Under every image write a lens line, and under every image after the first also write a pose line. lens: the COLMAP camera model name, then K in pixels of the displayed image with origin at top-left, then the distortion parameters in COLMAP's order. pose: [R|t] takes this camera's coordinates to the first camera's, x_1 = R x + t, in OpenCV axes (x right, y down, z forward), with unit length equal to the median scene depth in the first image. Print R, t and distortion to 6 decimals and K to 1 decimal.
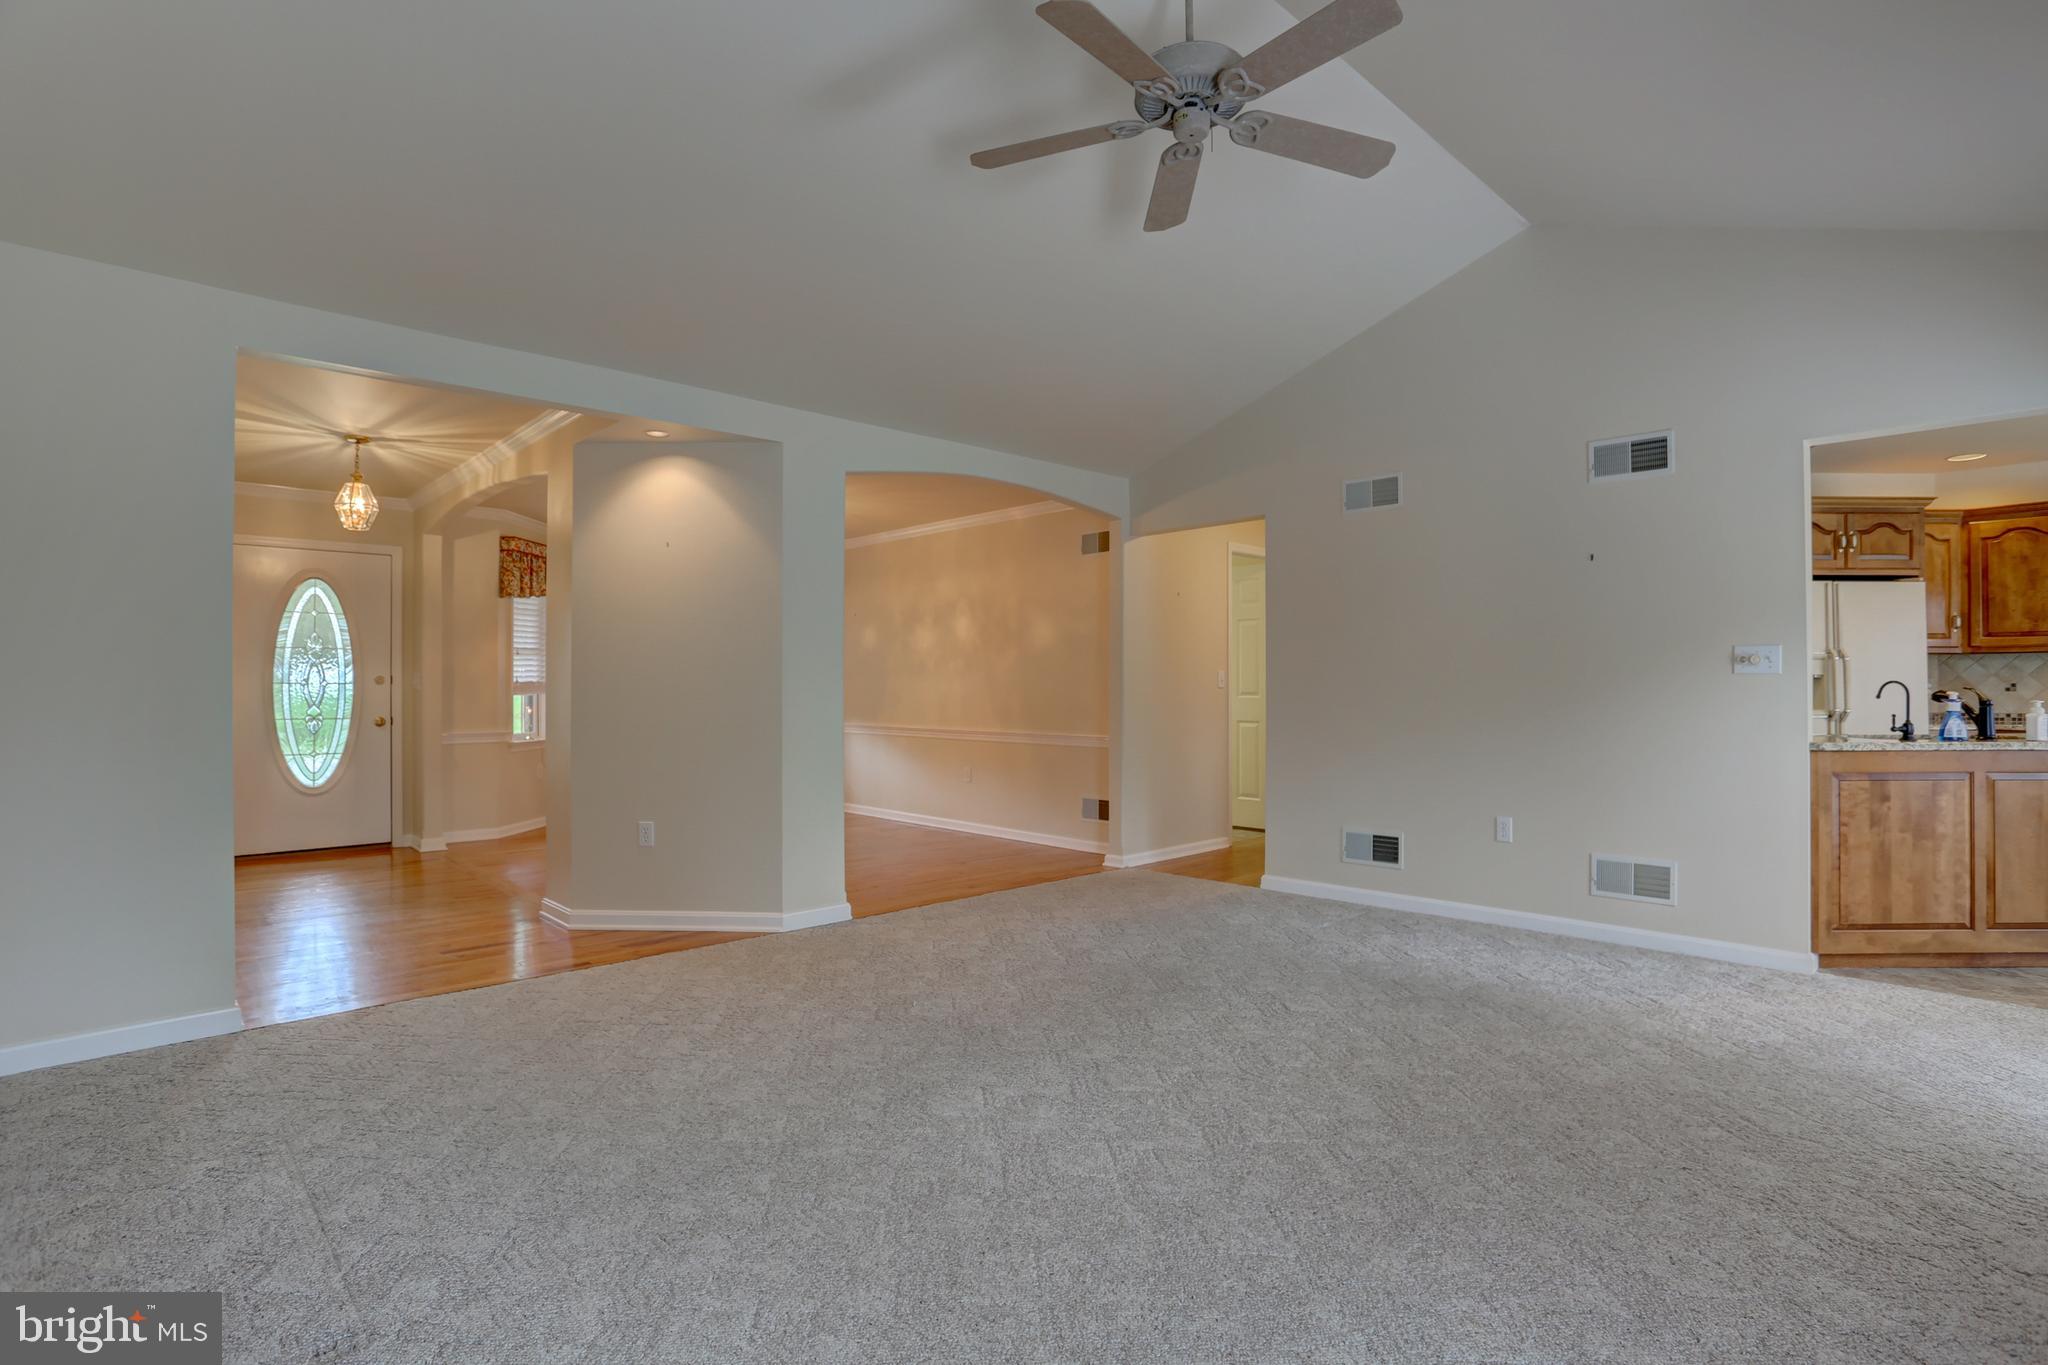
lens RADIAL K [[1014.5, 0, 1038.9], [0, 1014.5, 674.2], [0, 0, 1]] dist [-0.066523, 0.026344]
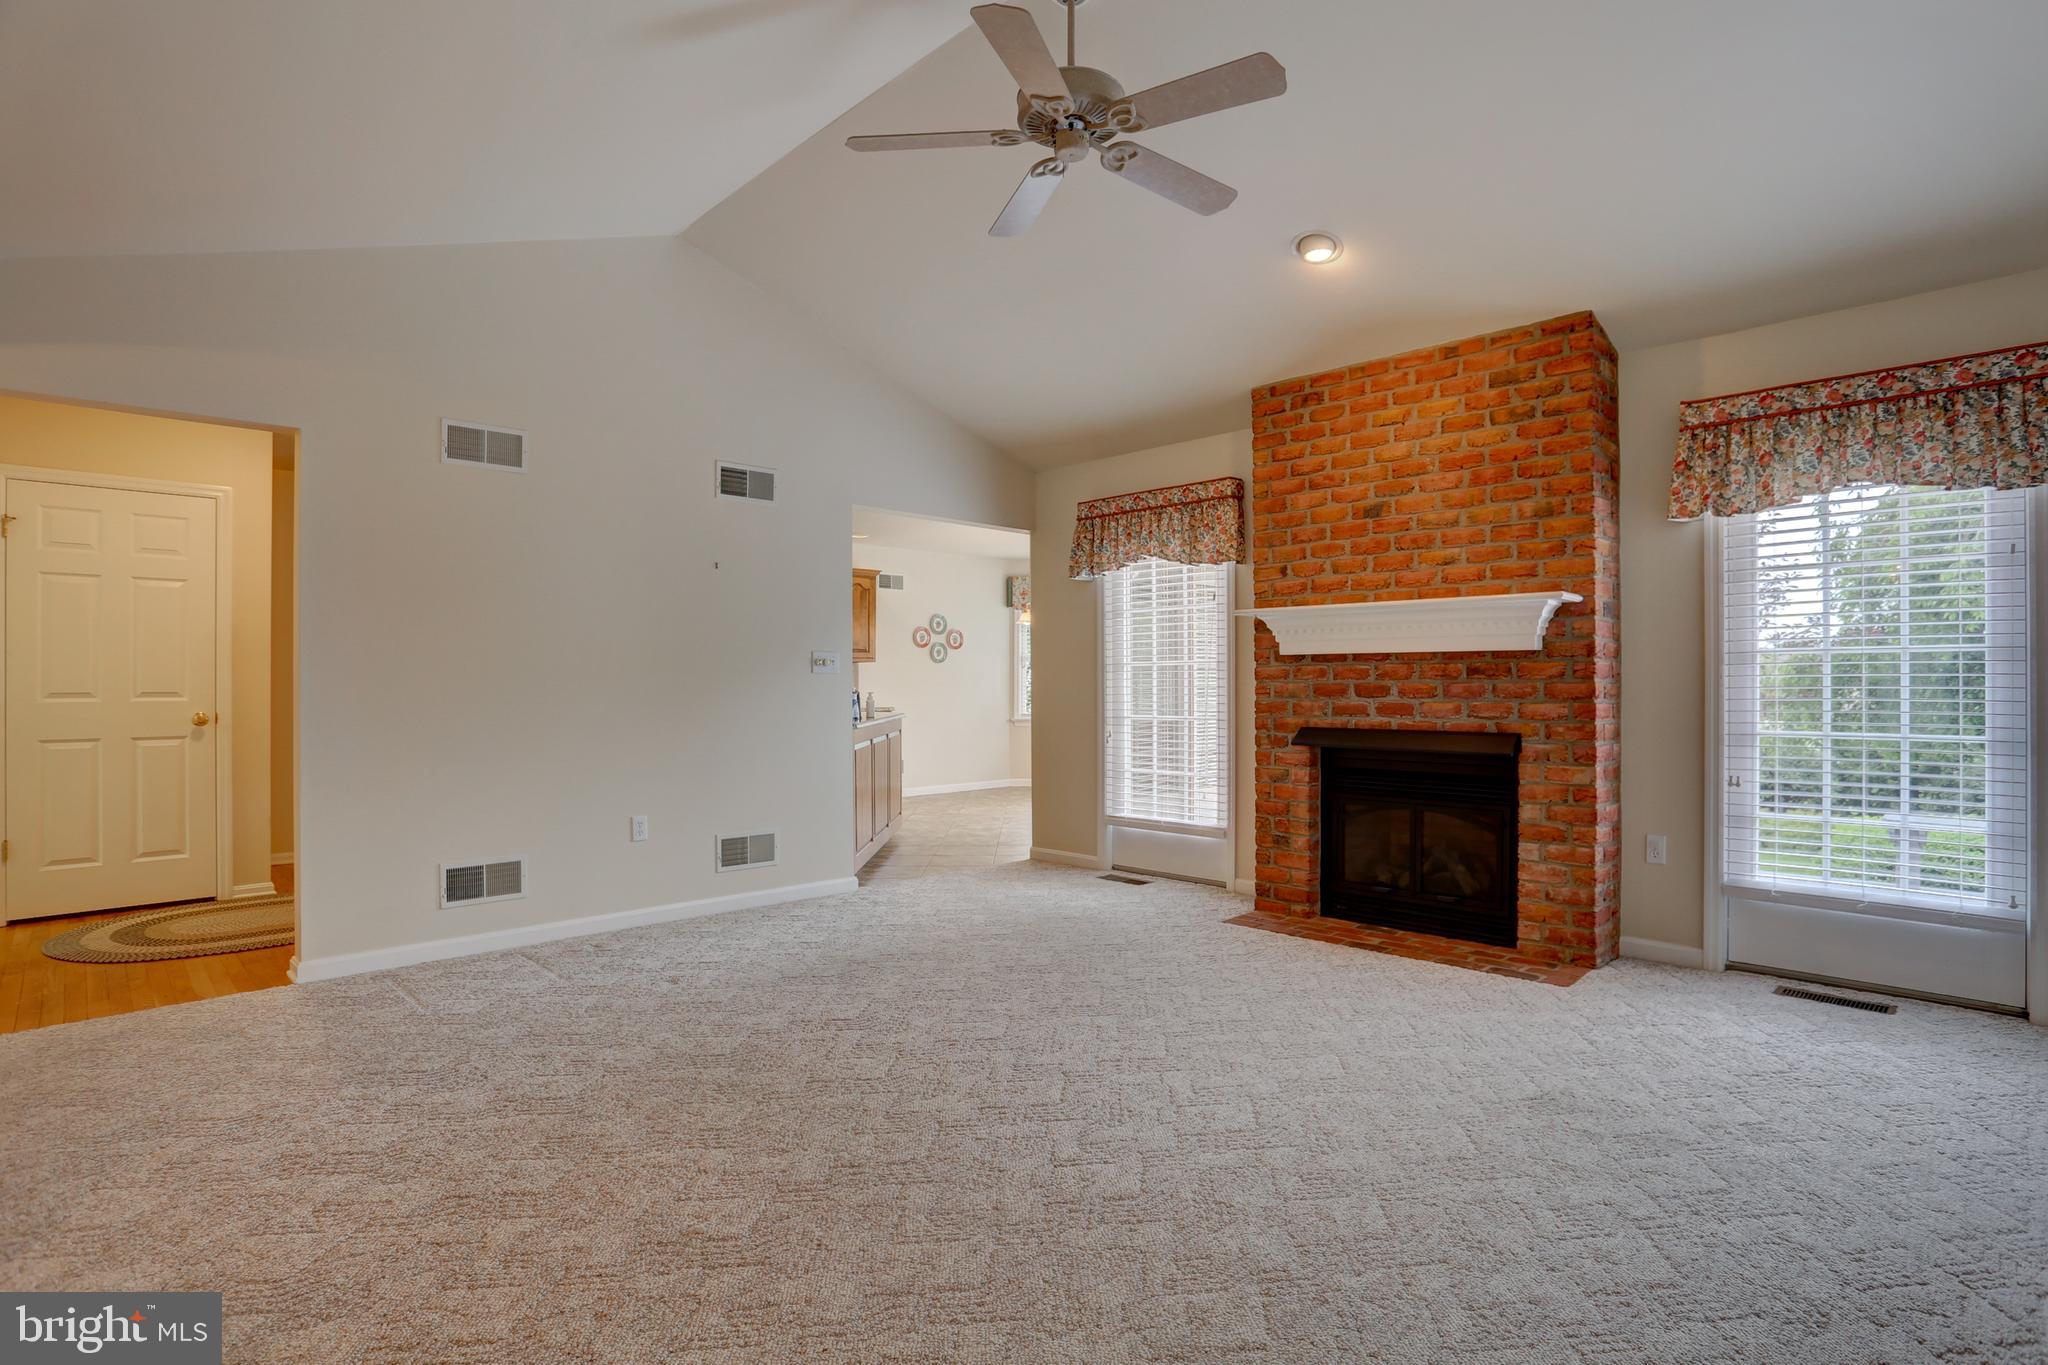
lens RADIAL K [[1014.5, 0, 1036.8], [0, 1014.5, 686.2], [0, 0, 1]] dist [-0.066523, 0.026344]
pose [[-0.007431, -0.001820, 0.999971, -0.453292], [-0.006876, 0.999975, 0.001769, 0.009221], [-0.999949, -0.006863, -0.007444, 0.531629]]
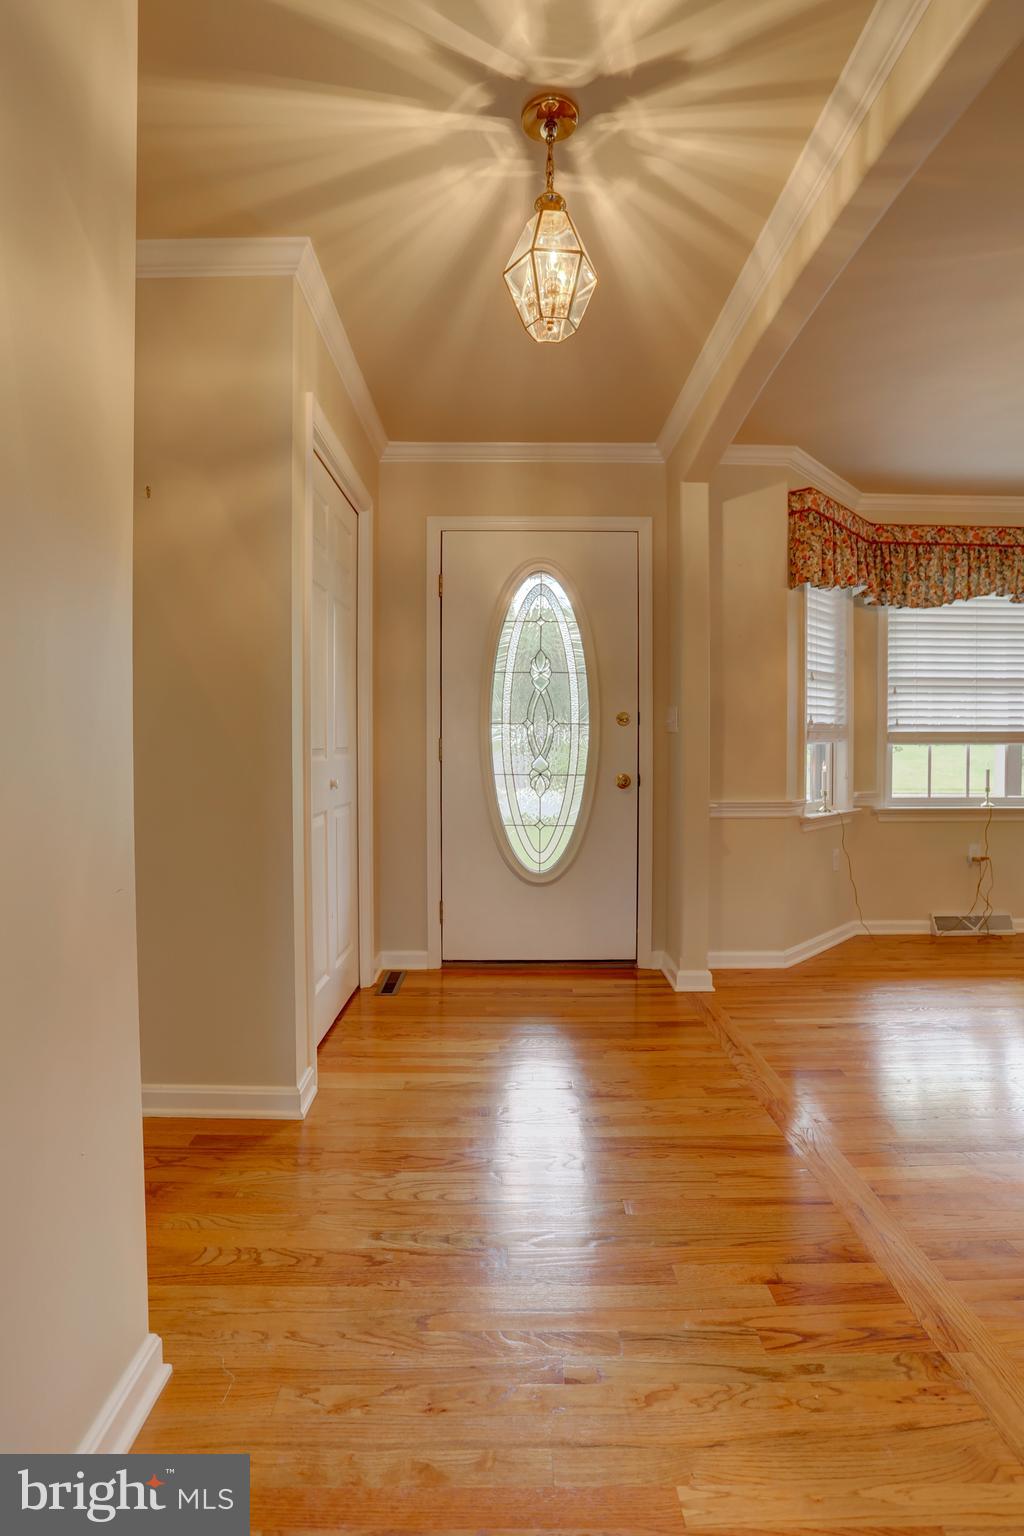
lens RADIAL K [[760.8, 0, 510.4], [0, 760.8, 765.8], [0, 0, 1]] dist [-0.066523, 0.026344]
pose [[0.734111, 0.019302, -0.678755, -0.474291], [0.003594, 0.999471, 0.032309, 0.026468], [0.679020, -0.026158, 0.733654, 0.725830]]
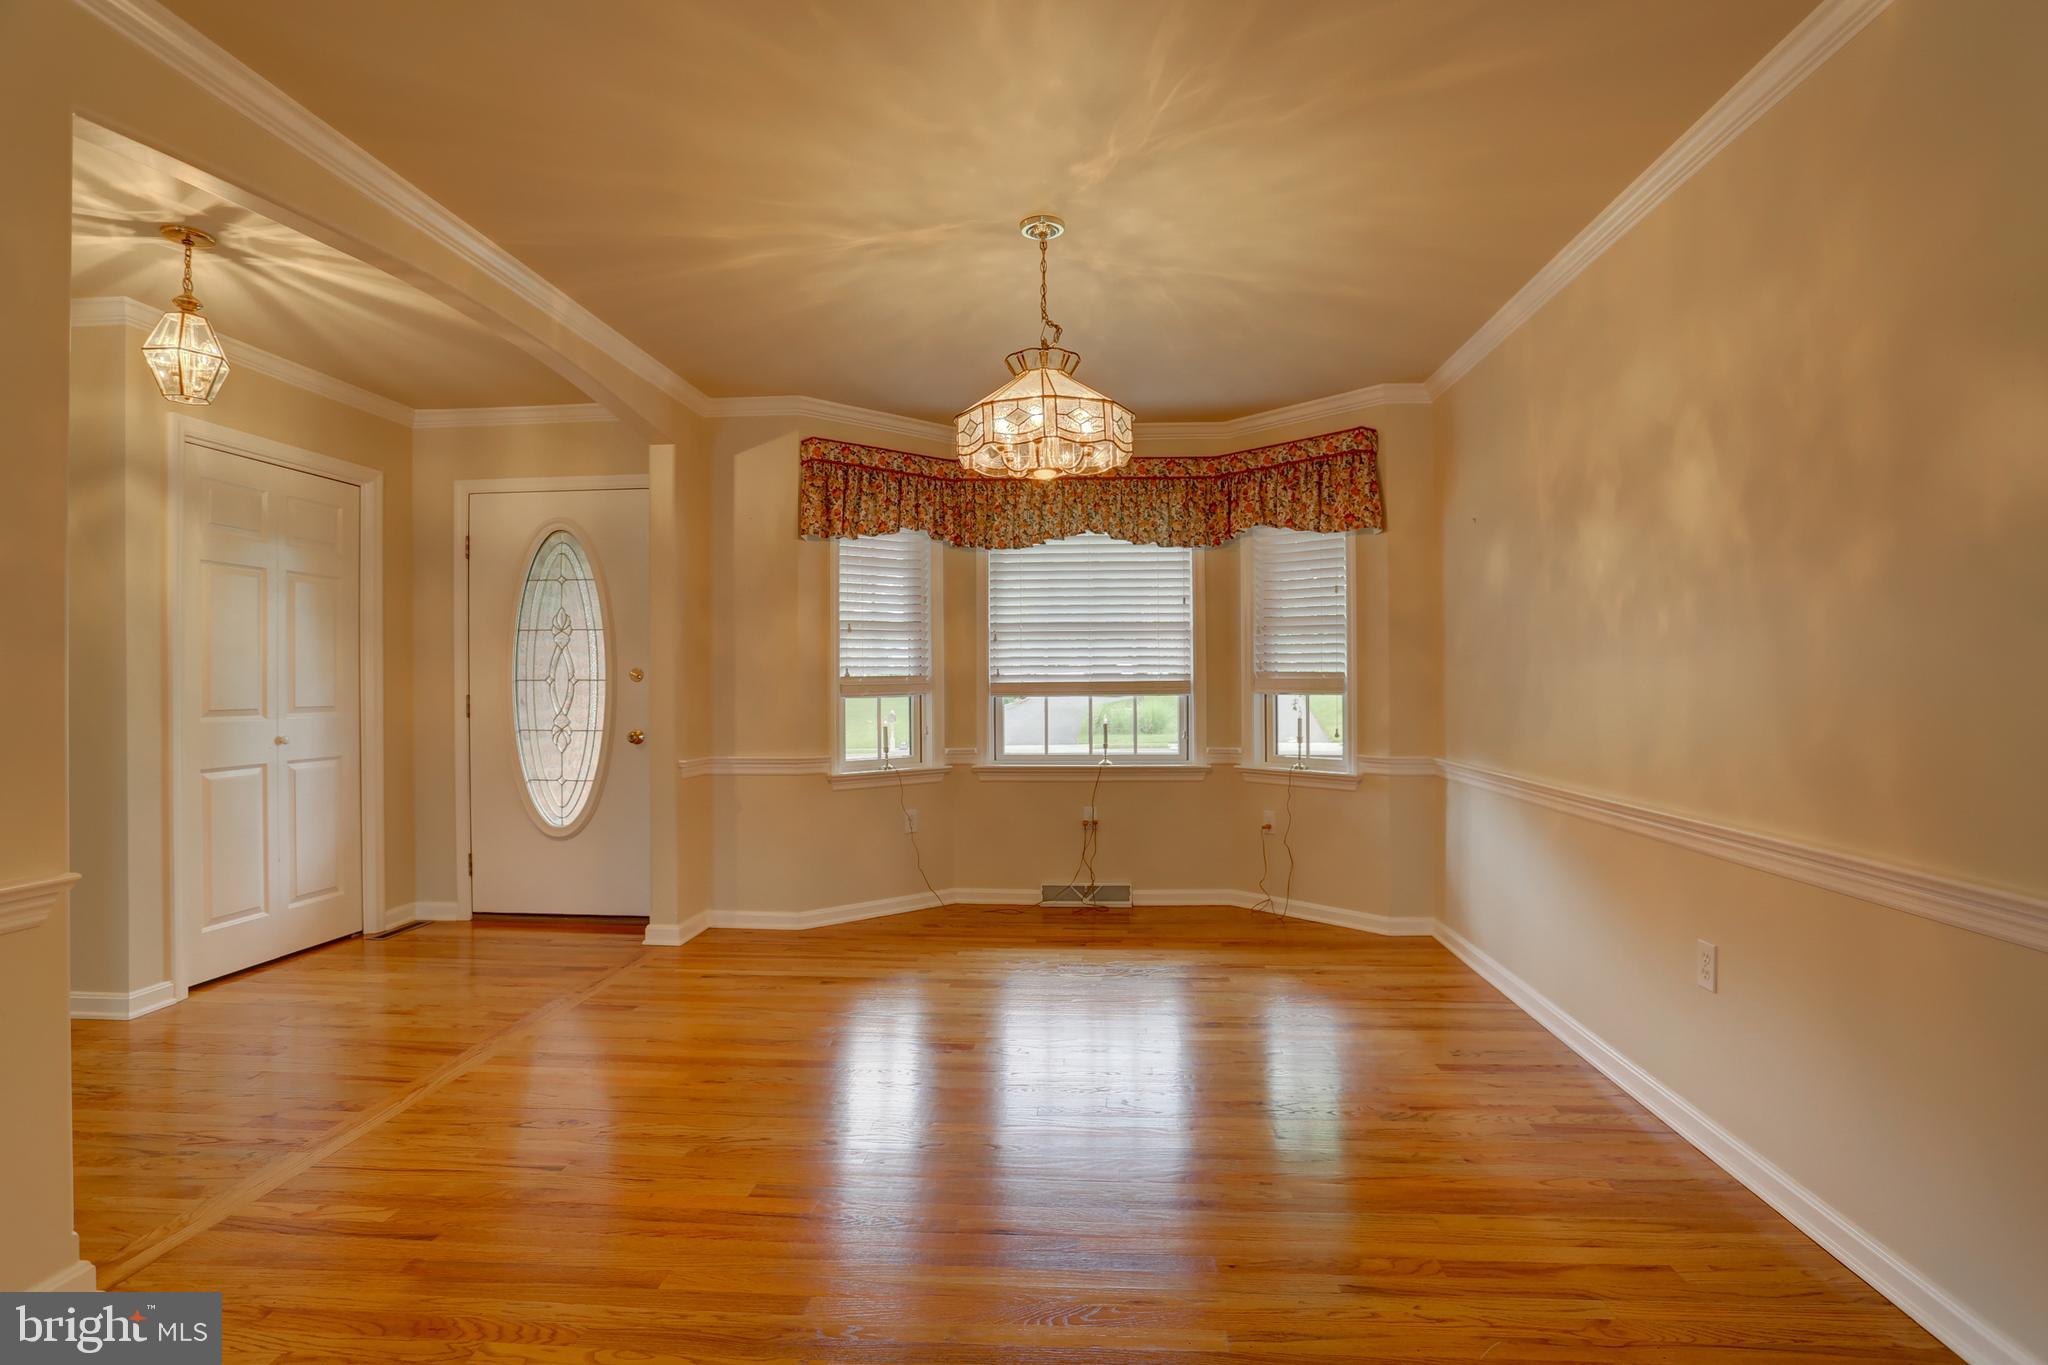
lens RADIAL K [[1014.5, 0, 1052.9], [0, 1014.5, 692.2], [0, 0, 1]] dist [-0.066523, 0.026344]
pose [[0.677869, 0.006299, -0.735155, 0.030485], [0.008837, 0.999821, 0.016715, 0.011211], [0.735129, -0.017827, 0.677693, 0.947289]]
